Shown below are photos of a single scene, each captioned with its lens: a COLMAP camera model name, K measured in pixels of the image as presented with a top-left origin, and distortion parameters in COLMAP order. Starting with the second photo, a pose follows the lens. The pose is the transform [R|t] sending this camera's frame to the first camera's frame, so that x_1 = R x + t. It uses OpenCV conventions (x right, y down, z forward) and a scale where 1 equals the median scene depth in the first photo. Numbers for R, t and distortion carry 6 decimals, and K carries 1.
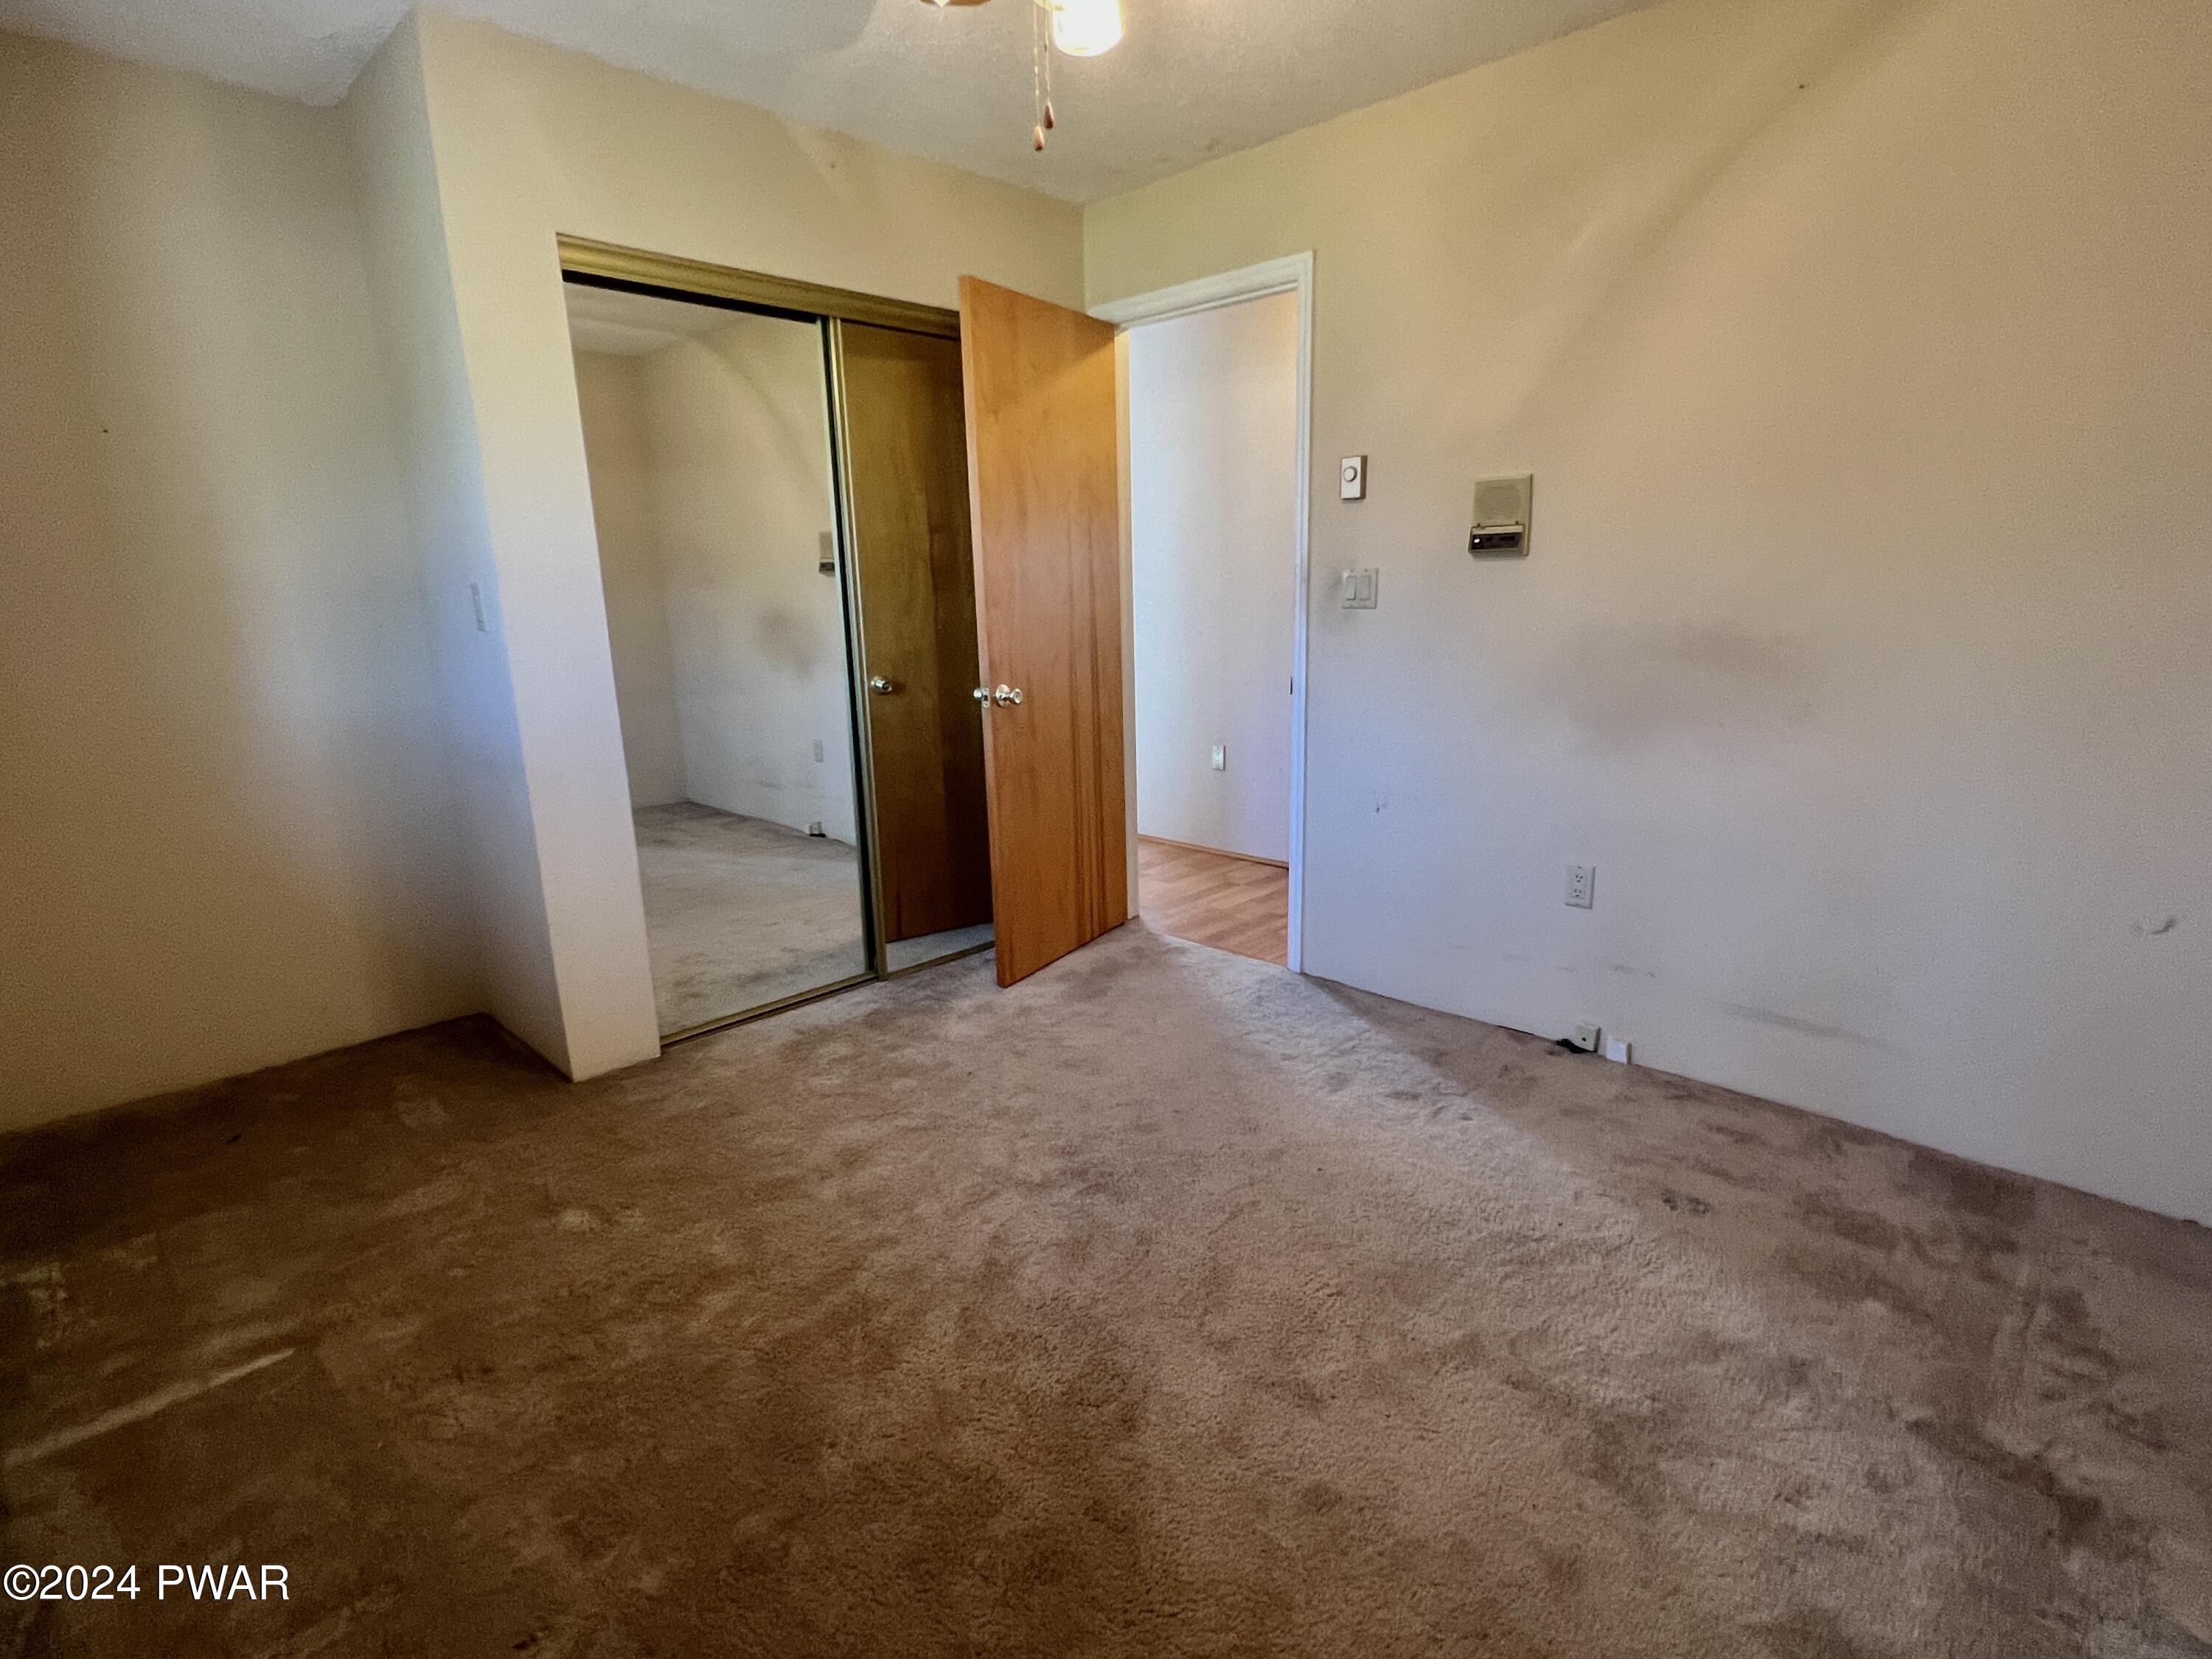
lens RADIAL K [[1102.3, 0, 1103.3], [0, 1102.3, 830.4], [0, 0, 1]] dist [-0.004624, 0.002696]
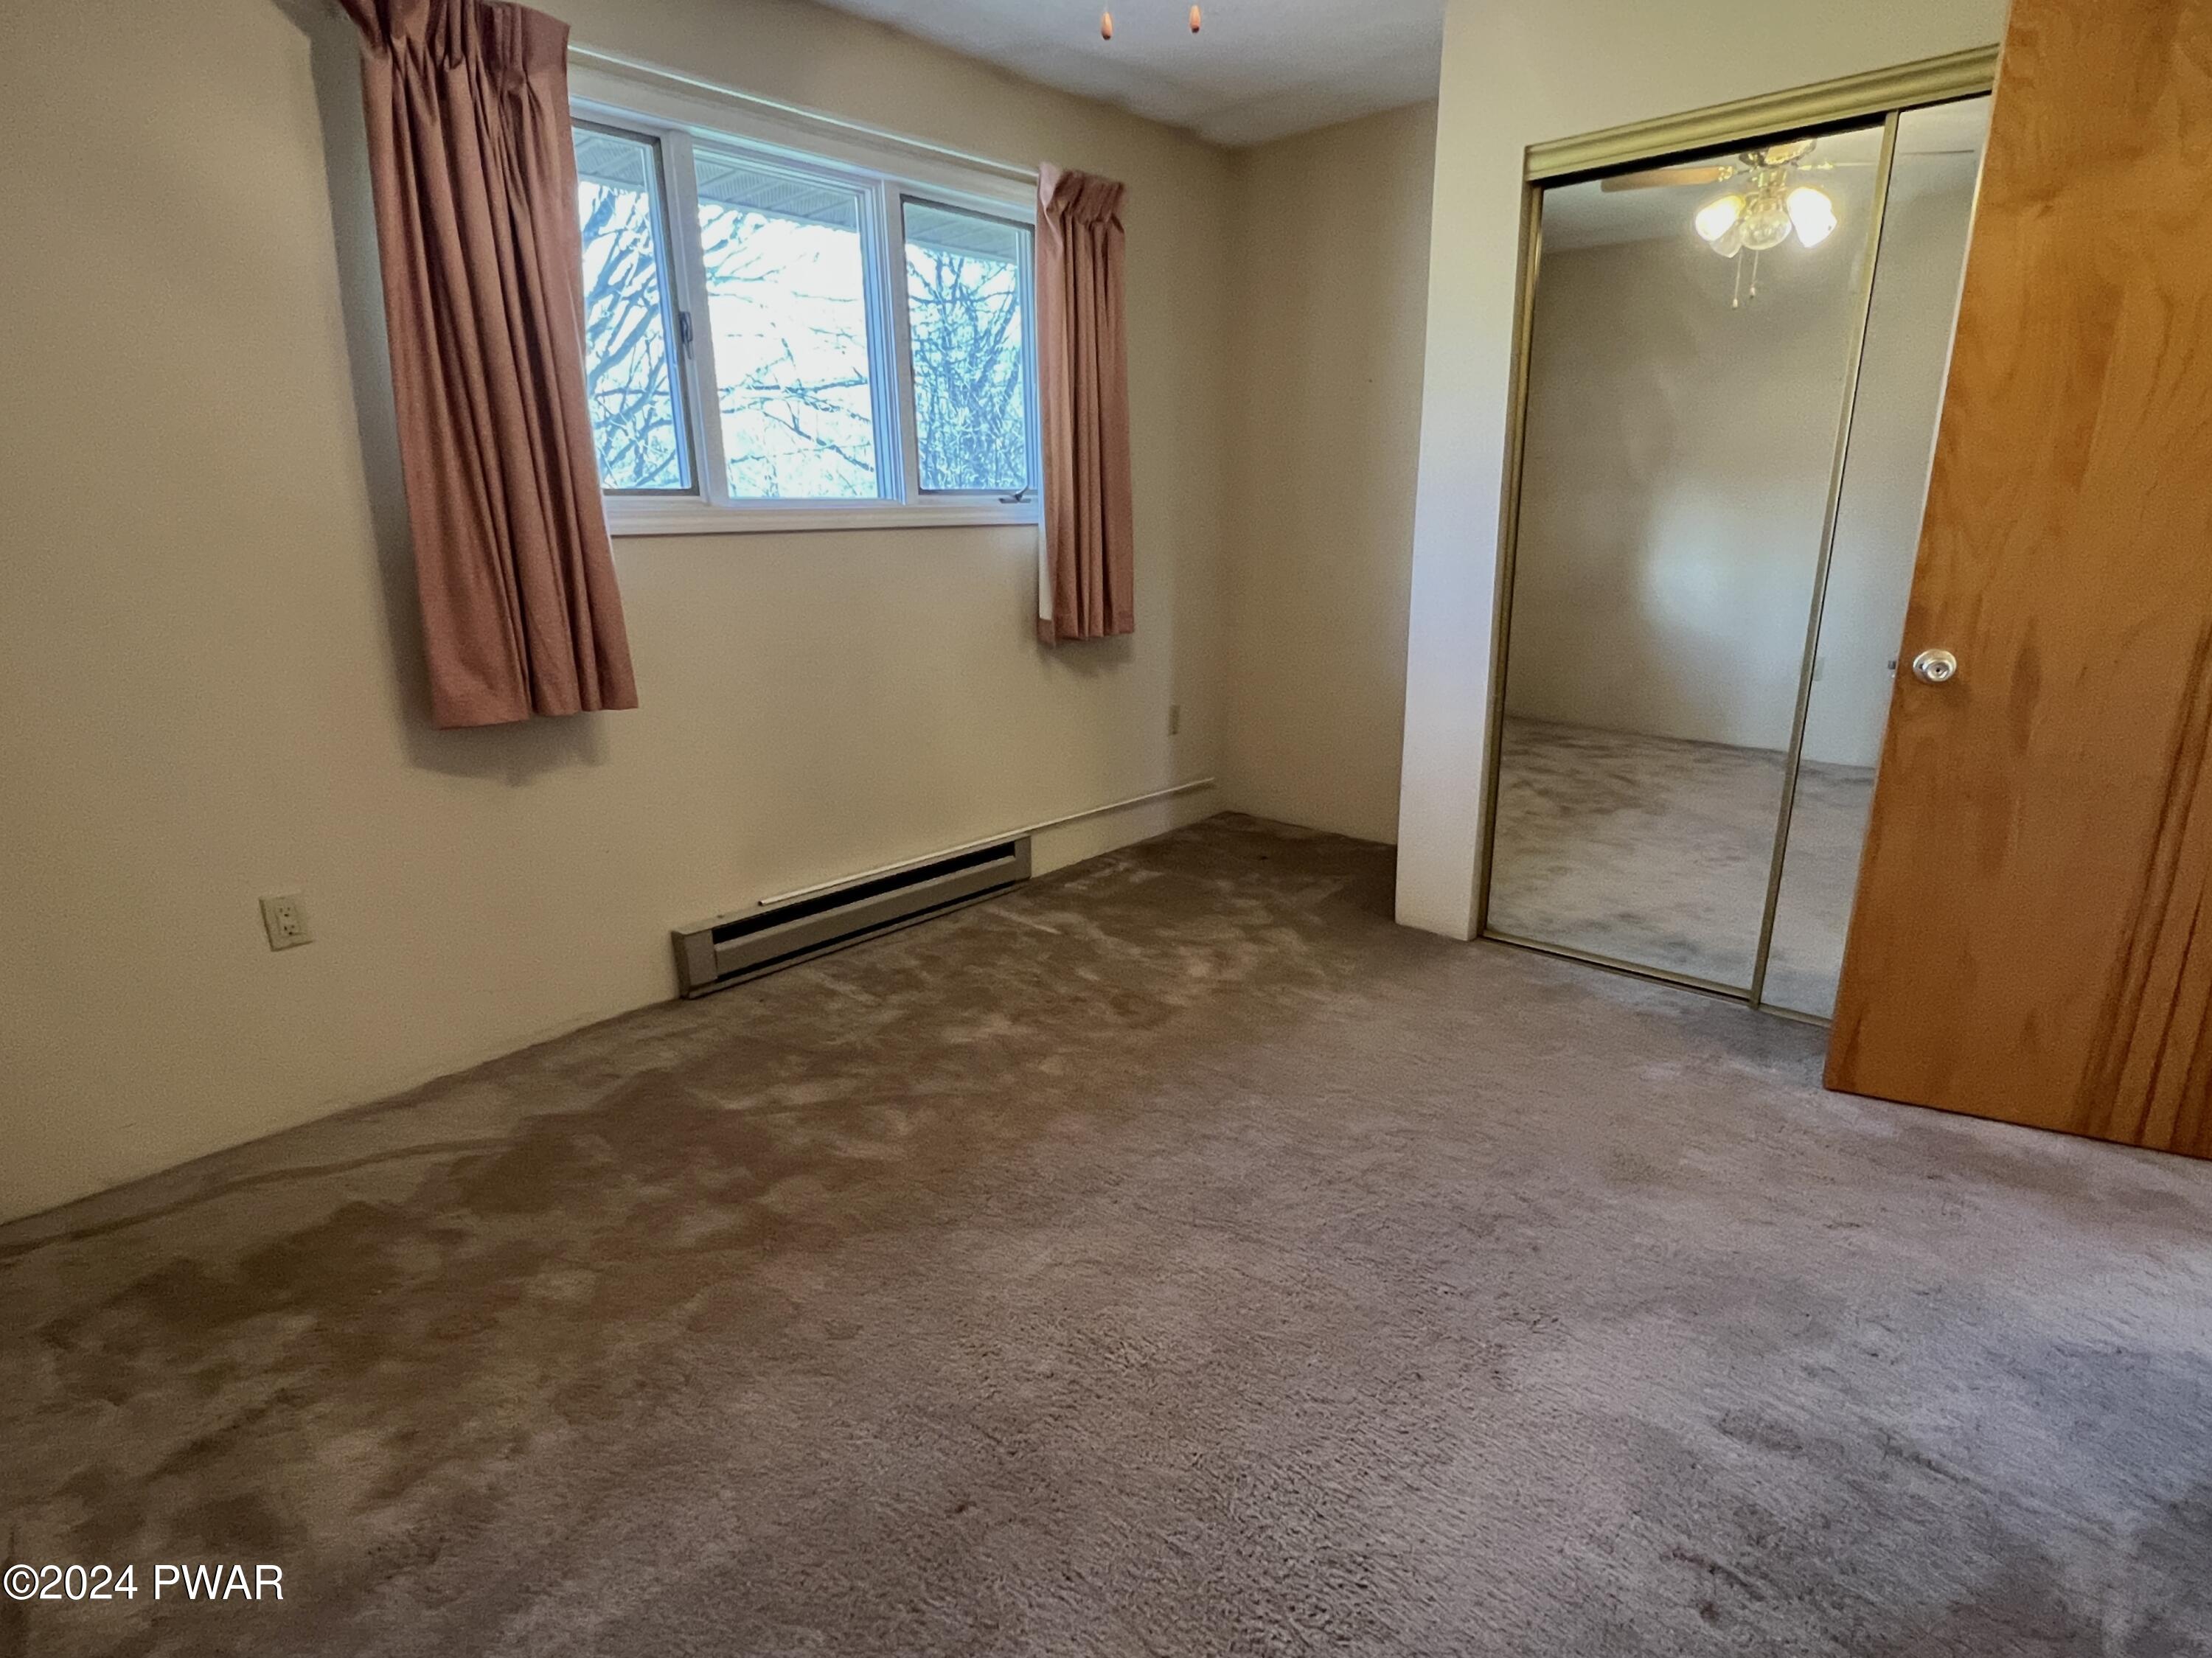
lens RADIAL K [[1102.3, 0, 1115.2], [0, 1102.3, 838.7], [0, 0, 1]] dist [-0.004624, 0.002696]
pose [[0.064704, 0.305469, -0.950001, 0.494321], [-0.212769, 0.934328, 0.285938, -0.107366], [0.974958, 0.183629, 0.125449, 0.451238]]
